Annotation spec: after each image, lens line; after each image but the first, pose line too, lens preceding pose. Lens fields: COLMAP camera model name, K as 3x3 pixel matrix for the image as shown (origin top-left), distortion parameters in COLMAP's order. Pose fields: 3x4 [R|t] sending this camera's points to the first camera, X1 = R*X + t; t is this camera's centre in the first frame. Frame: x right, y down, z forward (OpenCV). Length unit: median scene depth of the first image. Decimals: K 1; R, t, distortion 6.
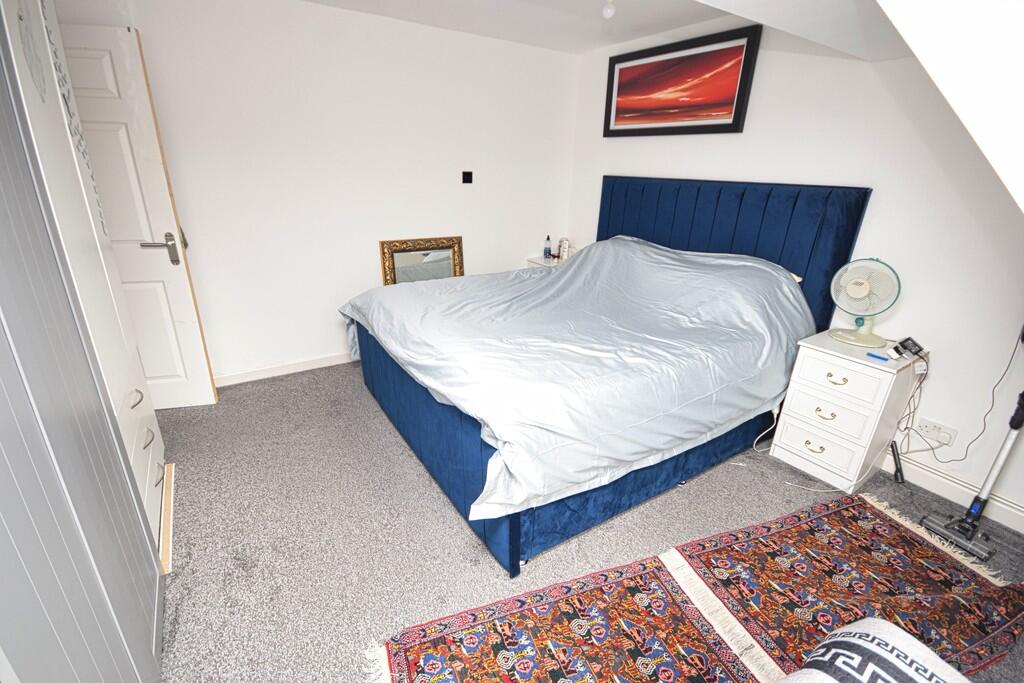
lens RADIAL K [[455.1, 0, 493.0], [0, 455.1, 343.8], [0, 0, 1]] dist [0.002100, 0.000320]
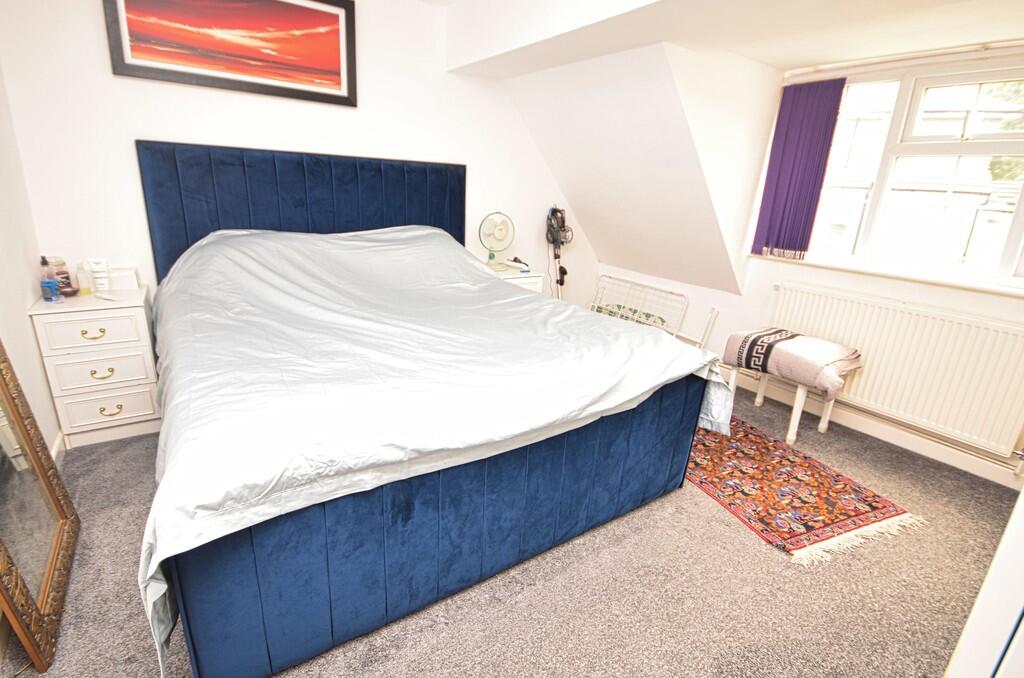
lens RADIAL K [[482.1, 0, 512.0], [0, 482.1, 339.0], [0, 0, 1]] dist [0.000025, -0.007738]
pose [[-0.043289, -0.345912, 0.937268, -0.626804], [0.307412, 0.888020, 0.341934, -0.265236], [-0.950591, 0.302930, 0.067896, 0.747408]]
